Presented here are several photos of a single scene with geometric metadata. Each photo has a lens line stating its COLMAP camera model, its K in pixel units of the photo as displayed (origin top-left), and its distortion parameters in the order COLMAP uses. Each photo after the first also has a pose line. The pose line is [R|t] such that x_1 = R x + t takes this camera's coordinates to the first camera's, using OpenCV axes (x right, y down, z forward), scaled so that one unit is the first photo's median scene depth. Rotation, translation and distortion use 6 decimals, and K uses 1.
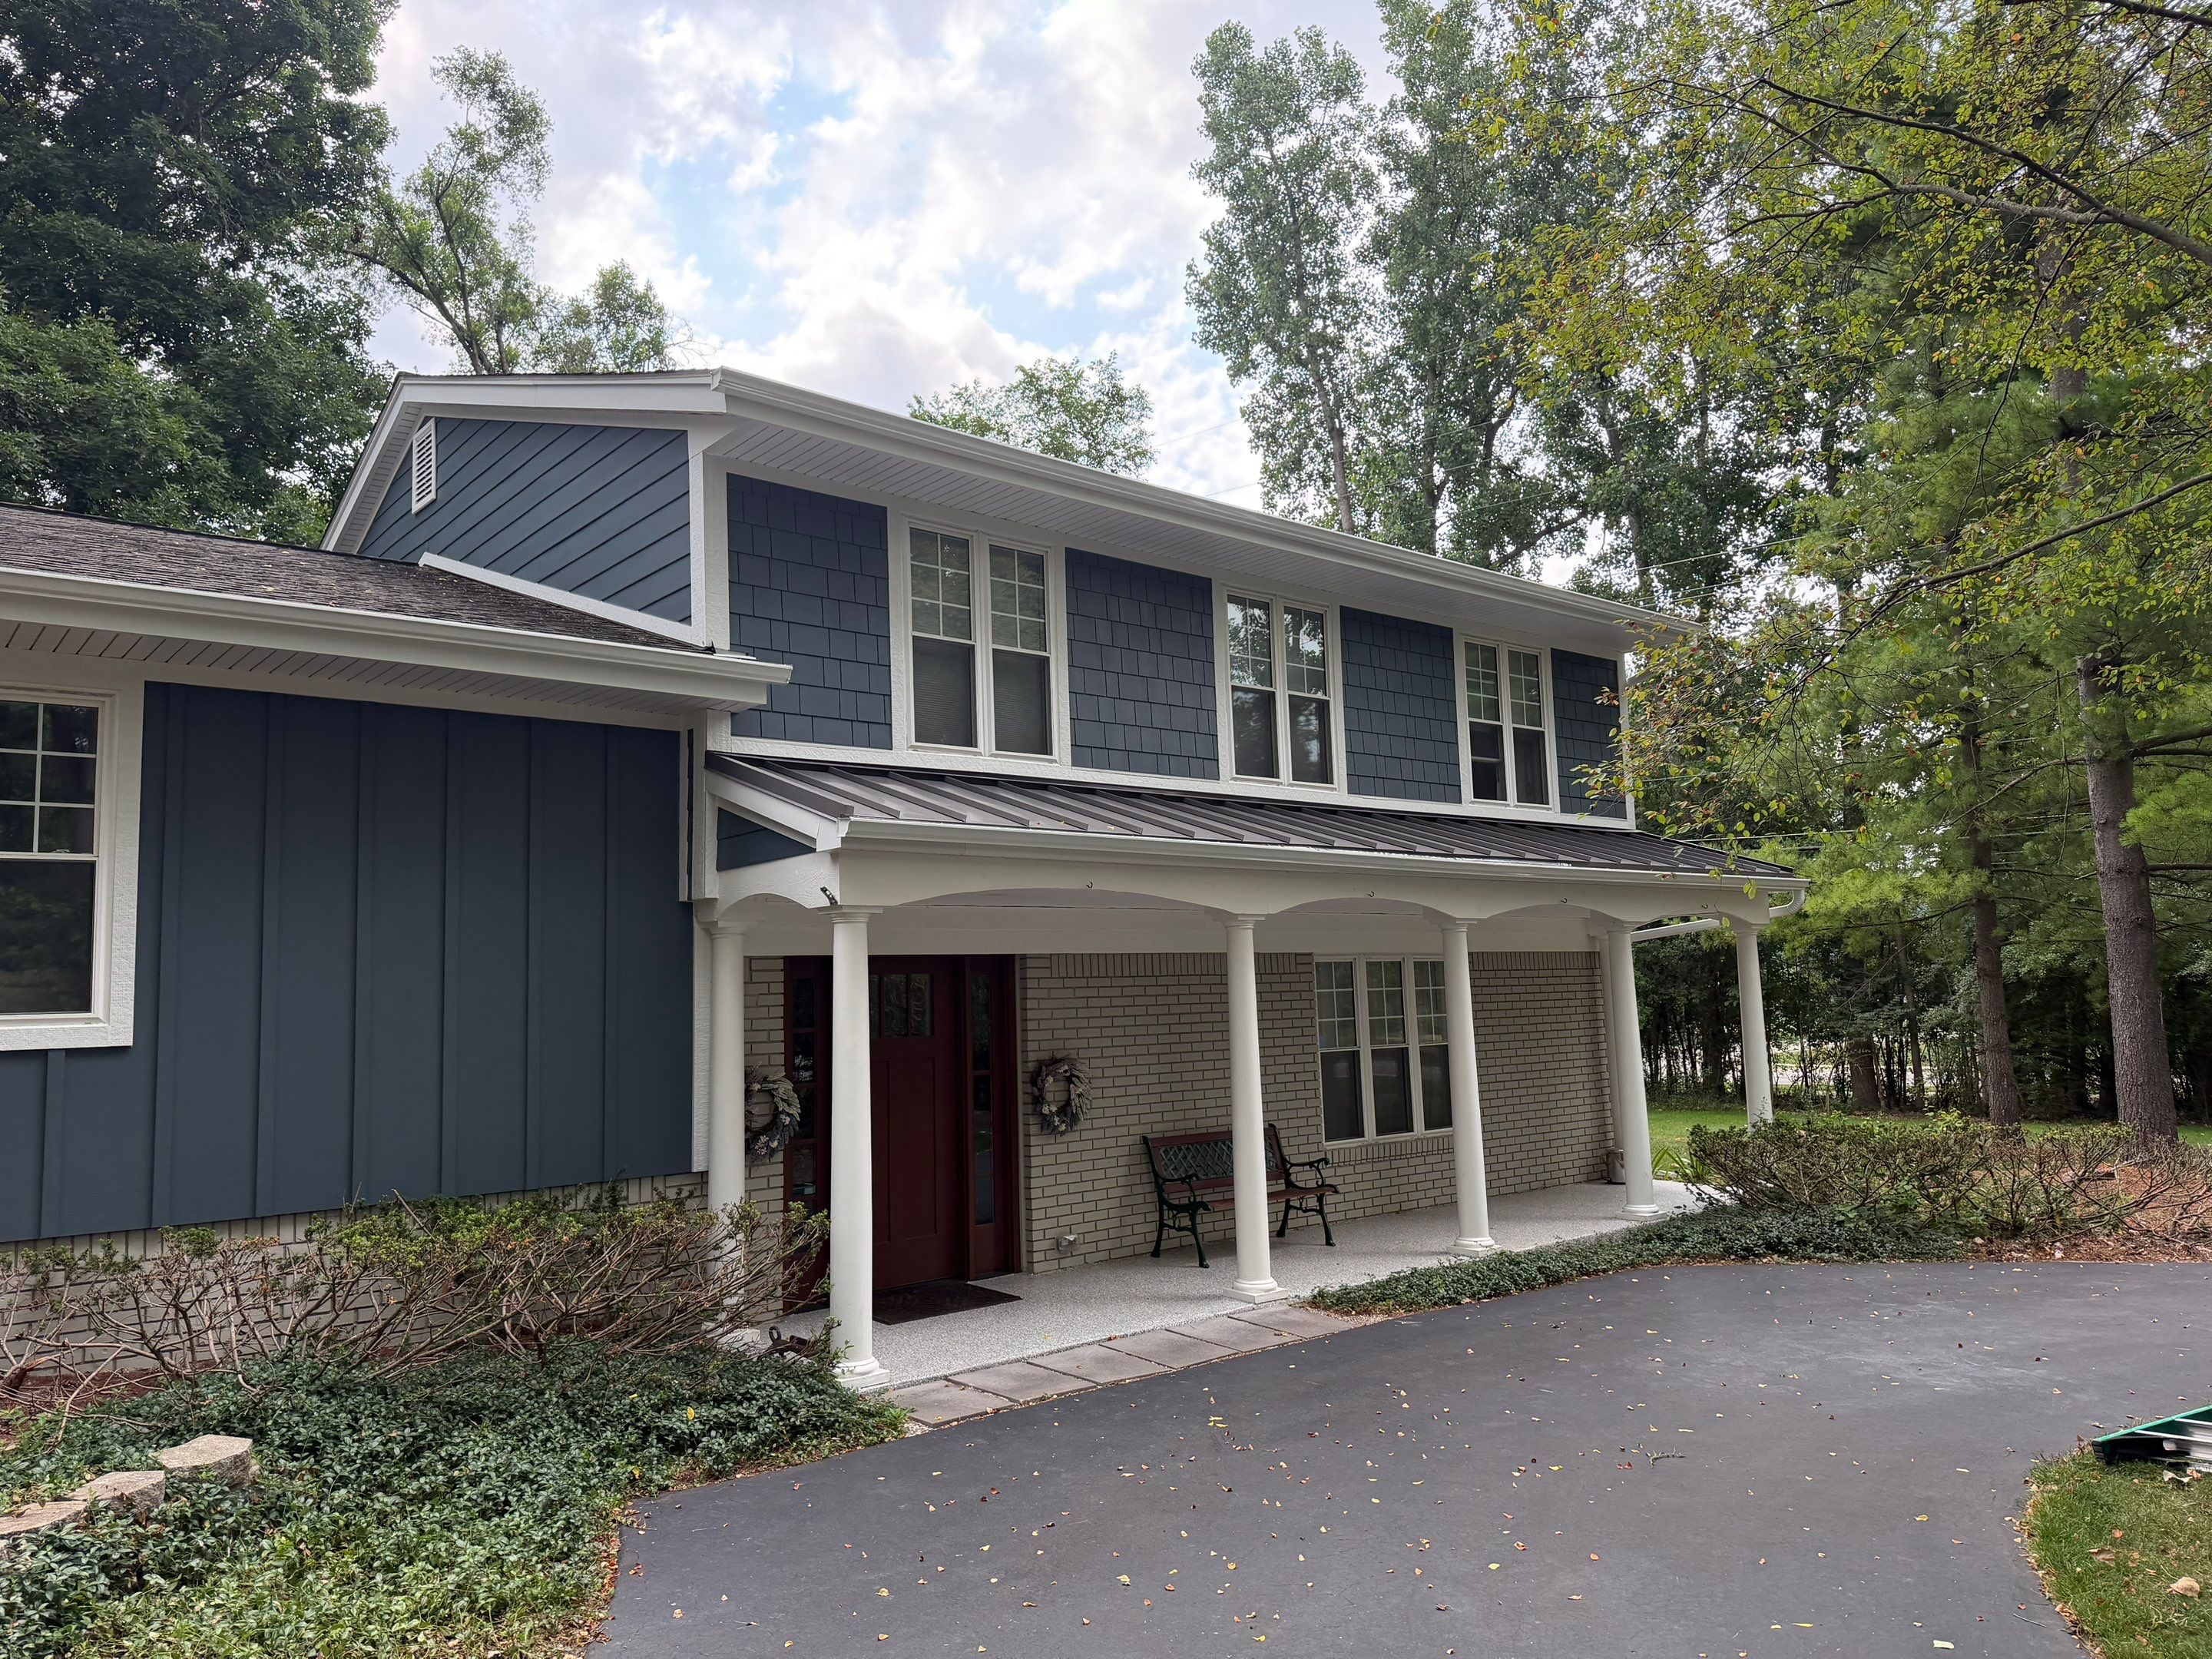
lens RADIAL K [[1557.6, 0, 1103.5], [0, 1557.6, 842.6], [0, 0, 1]] dist [0.071464, -0.073411]
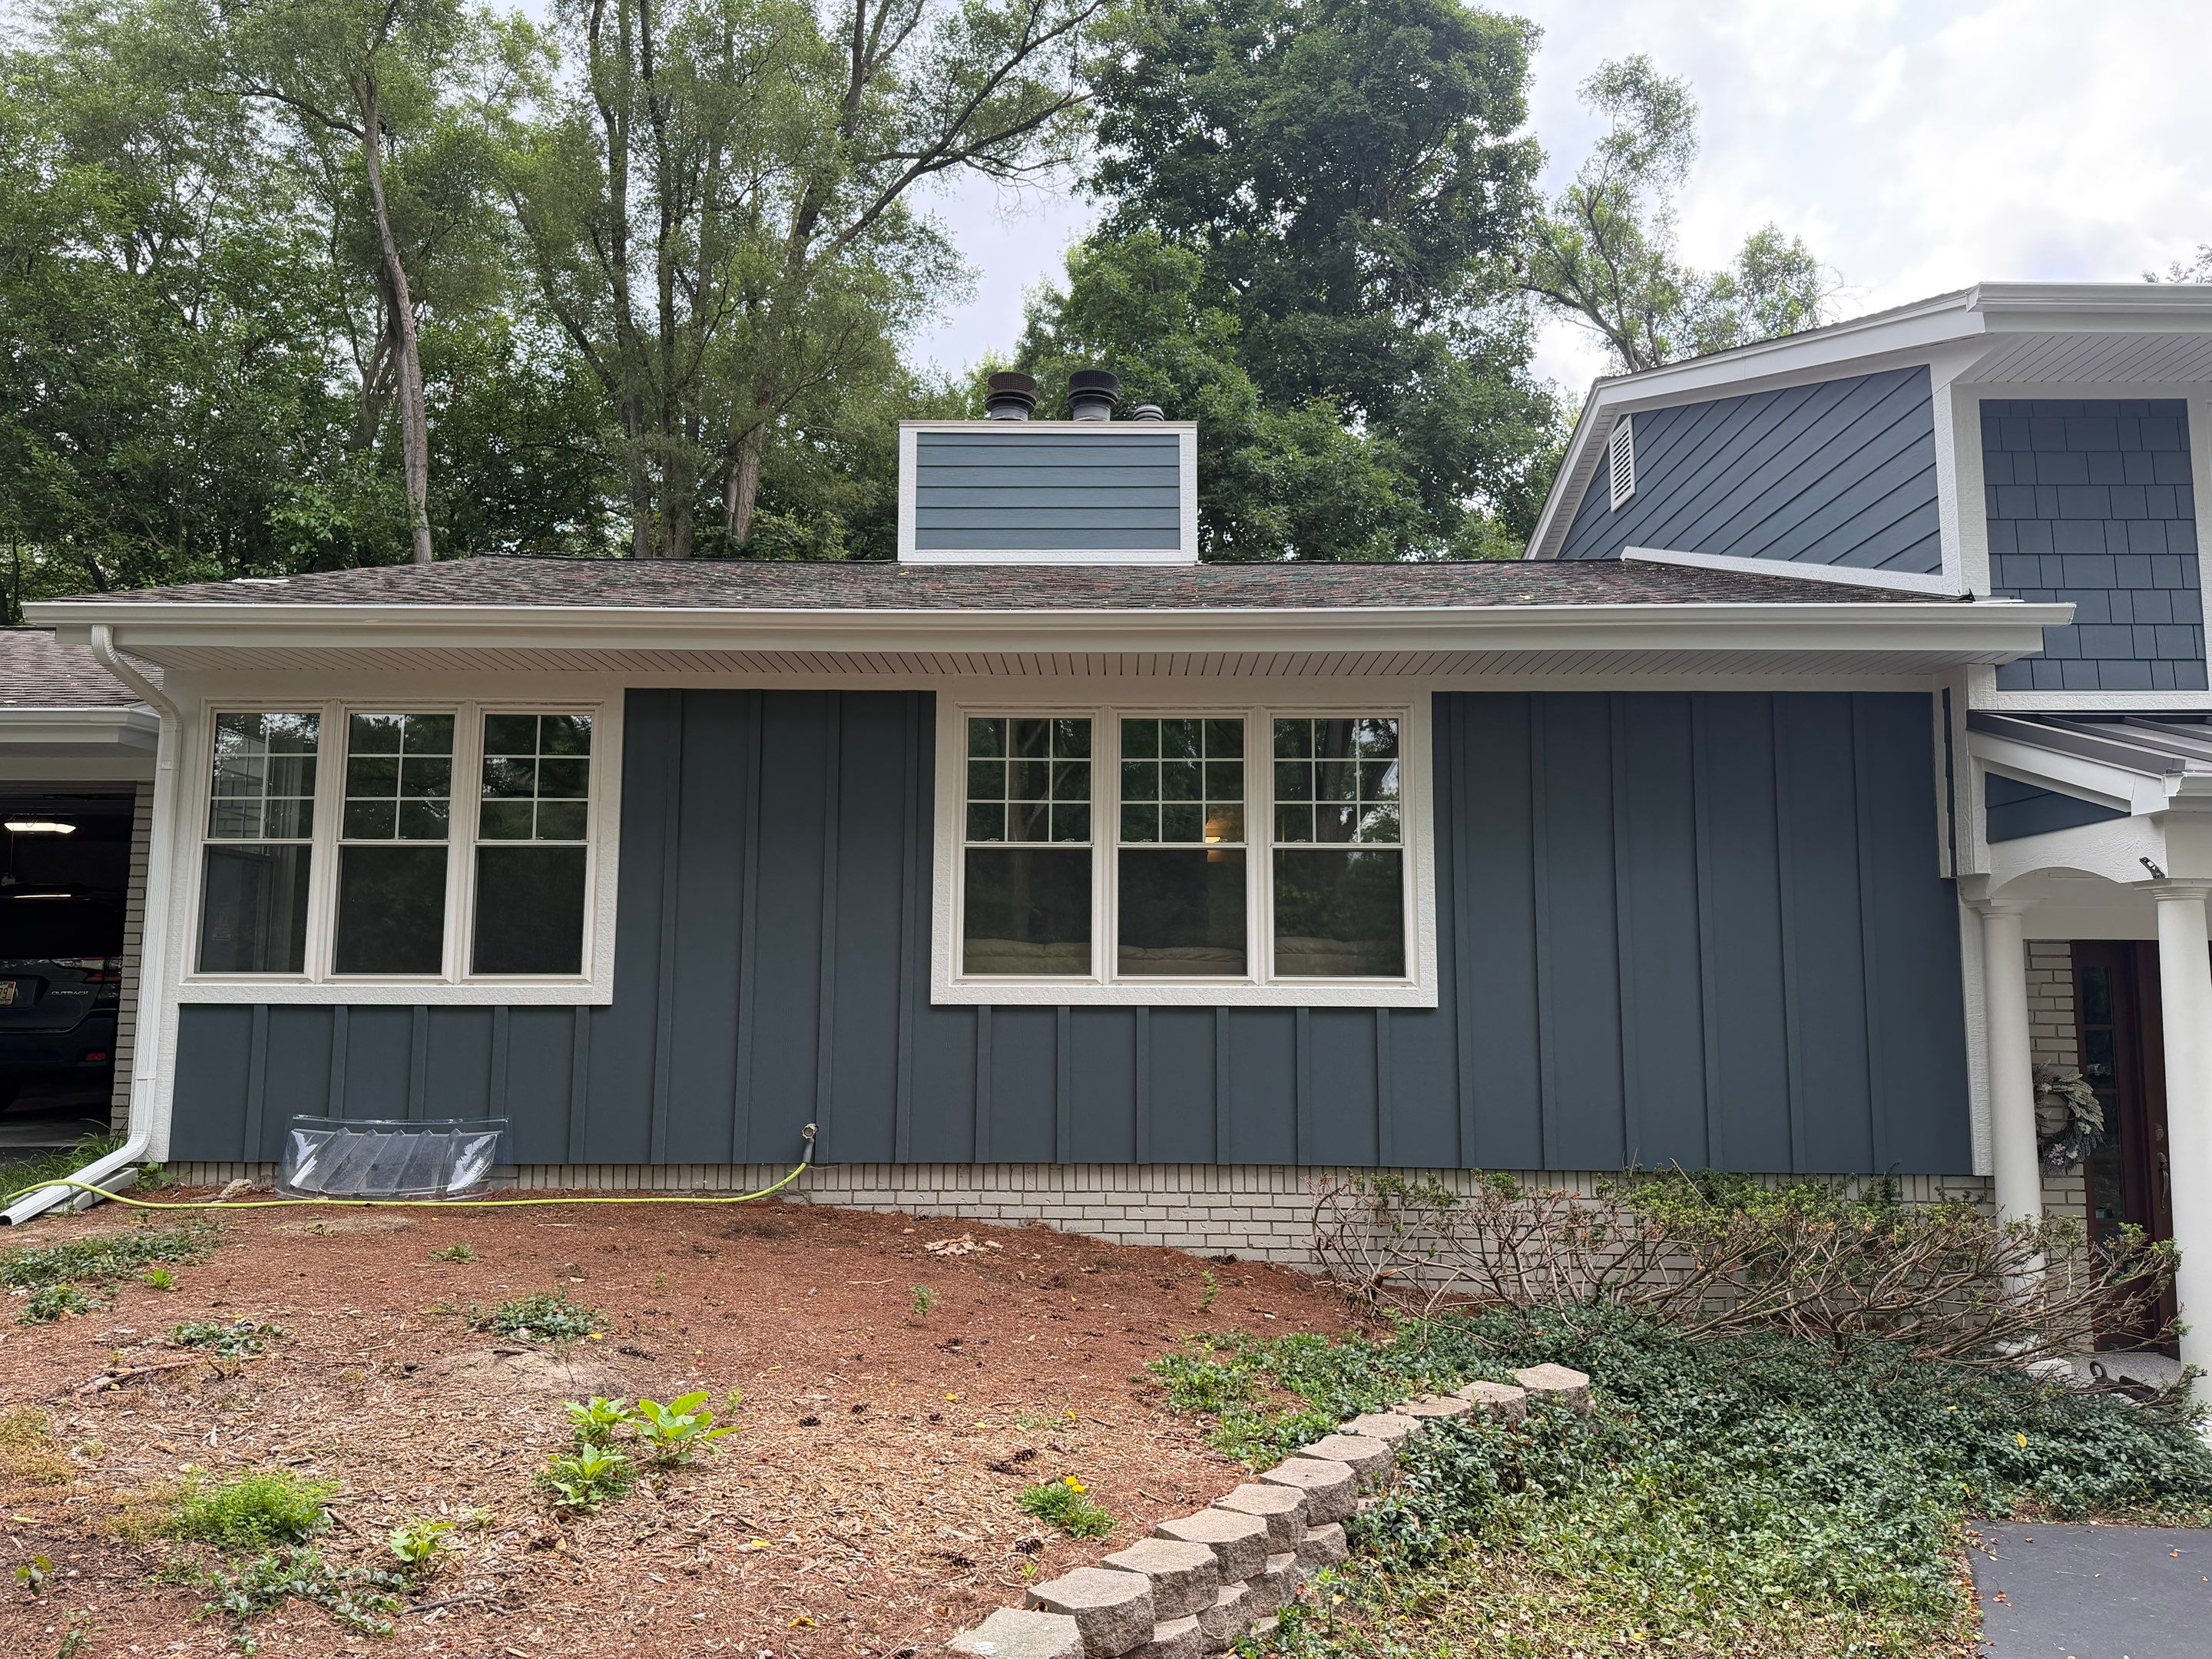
lens RADIAL K [[1560.1, 0, 1091.6], [0, 1560.1, 829.6], [0, 0, 1]] dist [0.059279, -0.074635]
pose [[0.761205, -0.036110, -0.647505, -0.043198], [0.036011, 0.999262, -0.013393, 0.003271], [0.647510, -0.013123, 0.761944, -0.017876]]
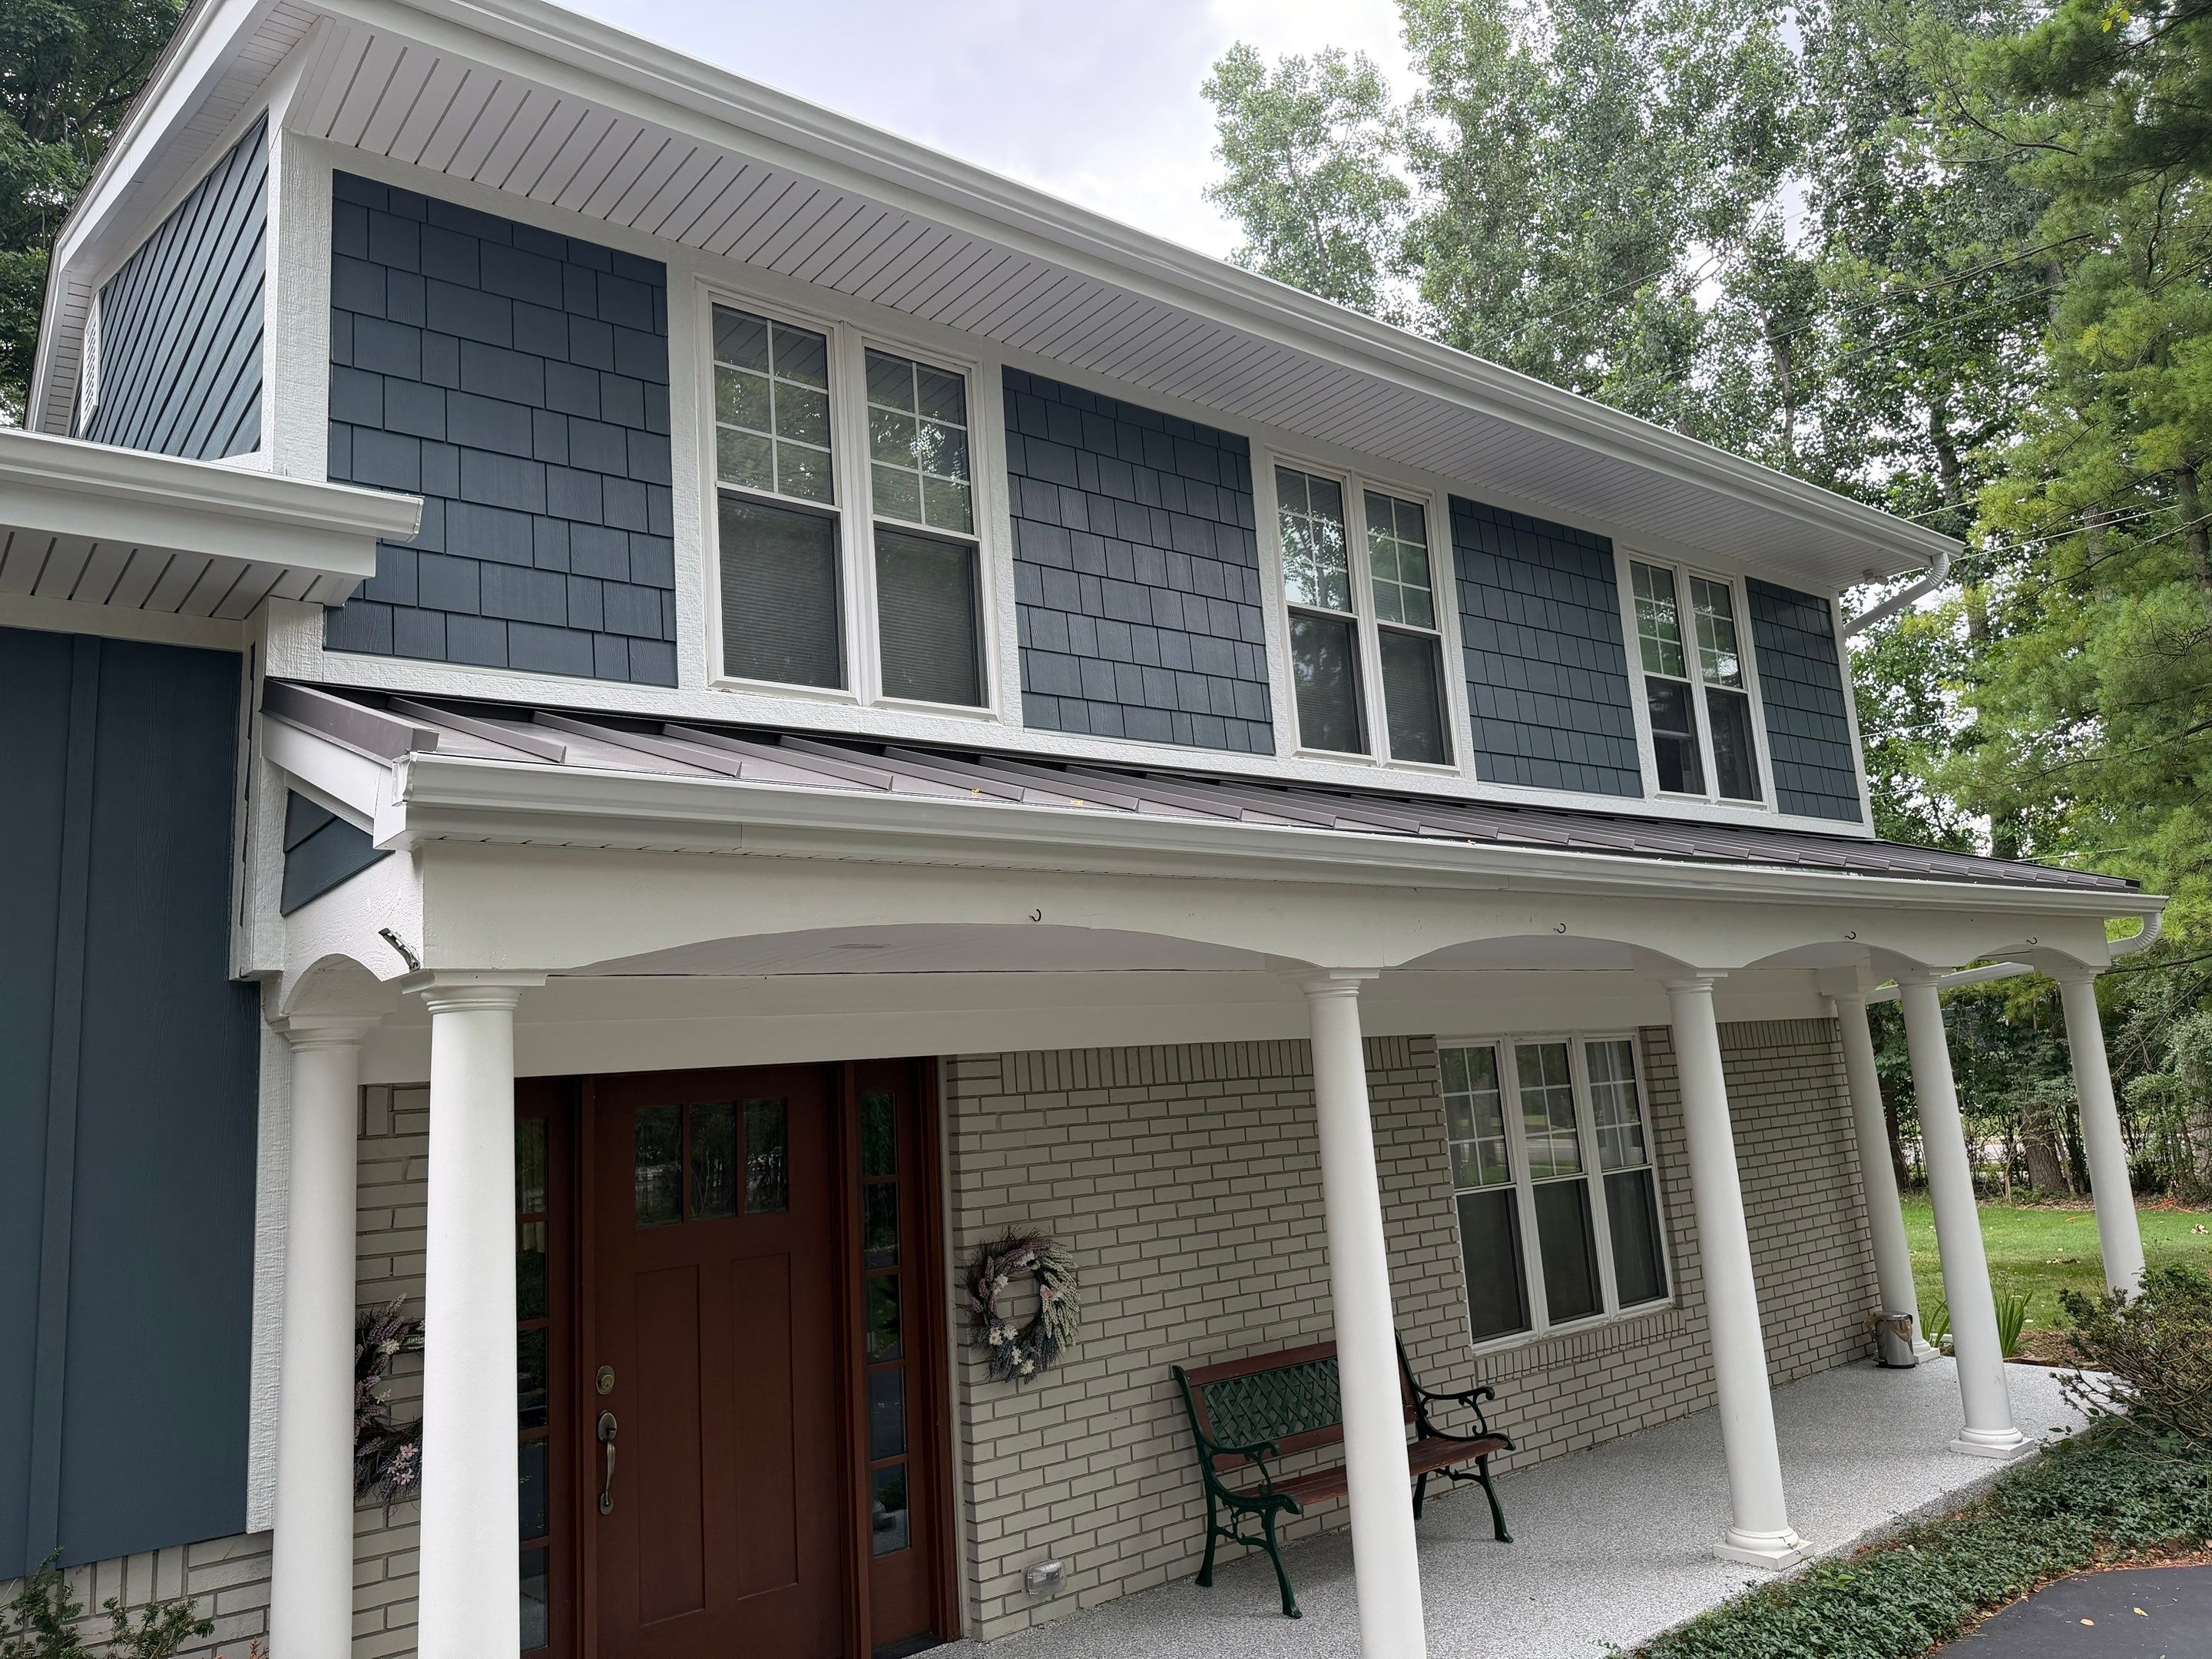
lens RADIAL K [[1578.2, 0, 1102.6], [0, 1578.2, 802.4], [0, 0, 1]] dist [0.006751, -0.001541]
pose [[0.998957, -0.038755, -0.024150, 0.021817], [0.036747, 0.996222, -0.078682, 0.025806], [0.027108, 0.077712, 0.996607, 0.414544]]
